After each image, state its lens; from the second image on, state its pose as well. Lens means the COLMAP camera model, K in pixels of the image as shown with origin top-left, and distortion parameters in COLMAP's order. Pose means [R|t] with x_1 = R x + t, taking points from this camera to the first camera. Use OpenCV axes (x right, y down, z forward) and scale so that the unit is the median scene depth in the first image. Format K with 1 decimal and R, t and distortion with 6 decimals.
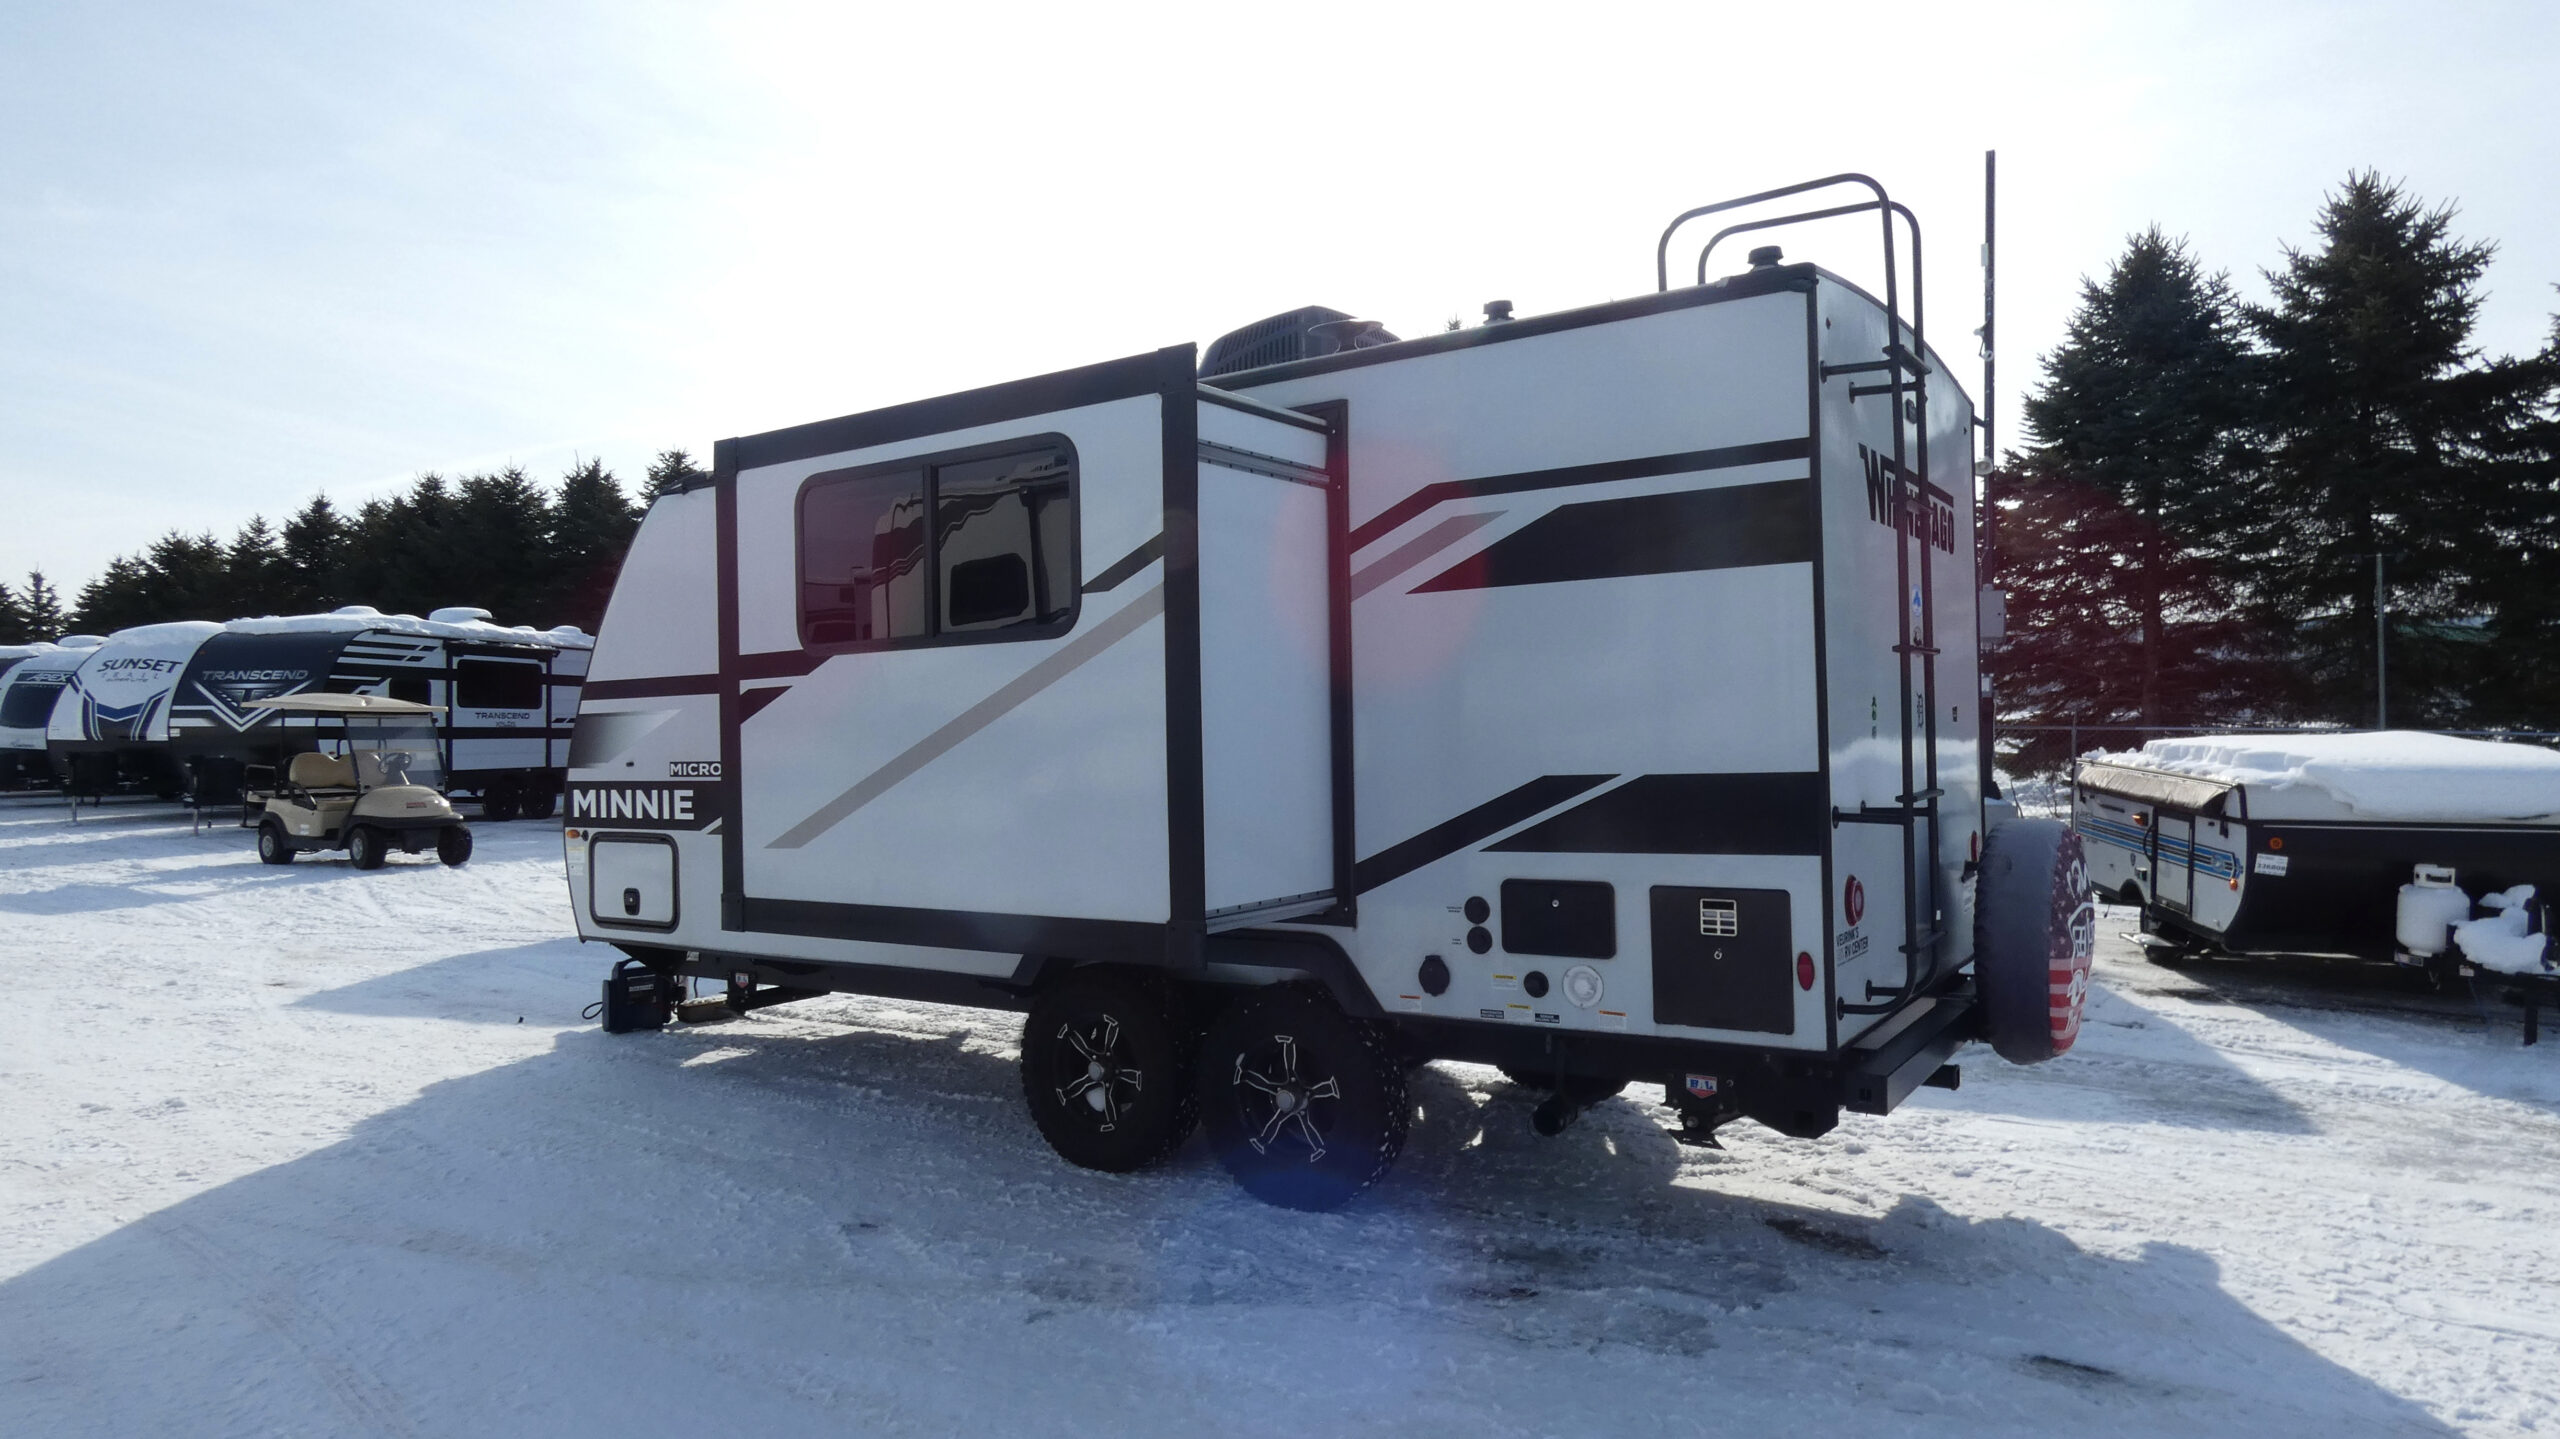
lens RADIAL K [[1504.8, 0, 1287.0], [0, 1504.8, 722.8], [0, 0, 1]] dist [-0.074398, 0.000401]
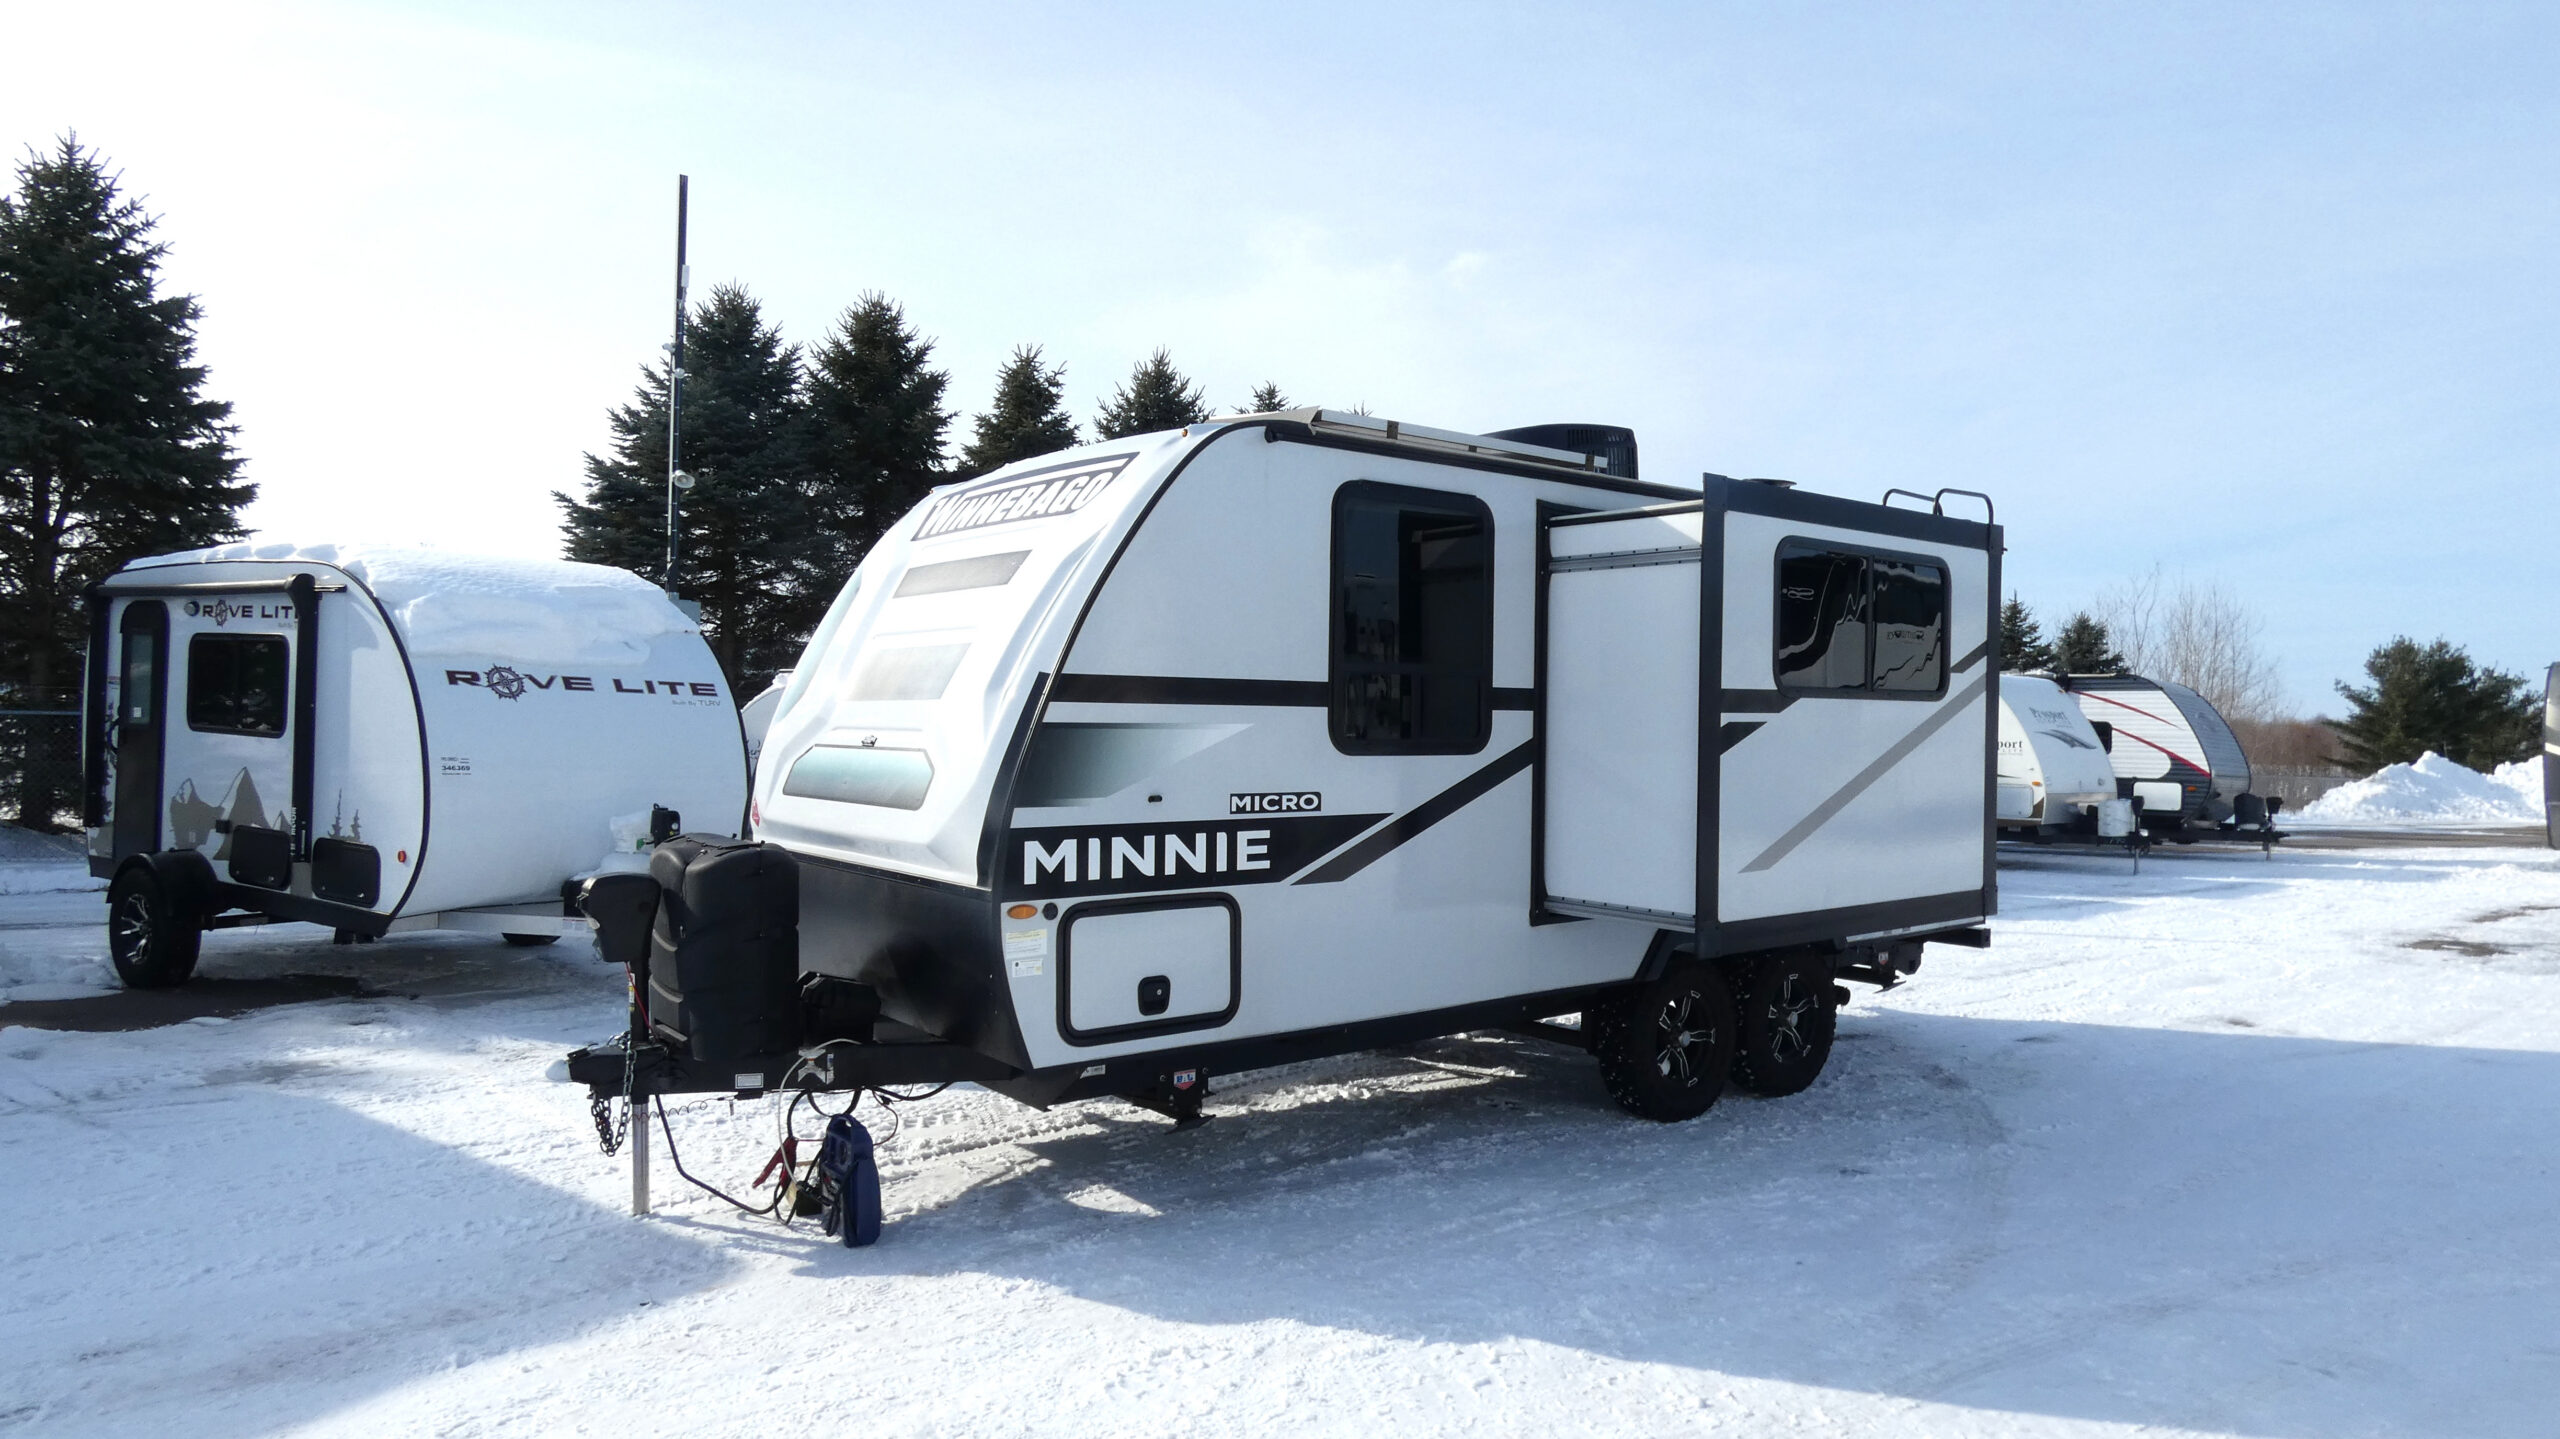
lens RADIAL K [[1575.1, 0, 1270.0], [0, 1575.1, 726.3], [0, 0, 1]] dist [0.005021, 0.001188]
pose [[0.321000, 0.025648, 0.946732, -1.144663], [-0.022507, 0.999558, -0.019448, 0.007099], [-0.946812, -0.015065, 0.321436, 0.718217]]
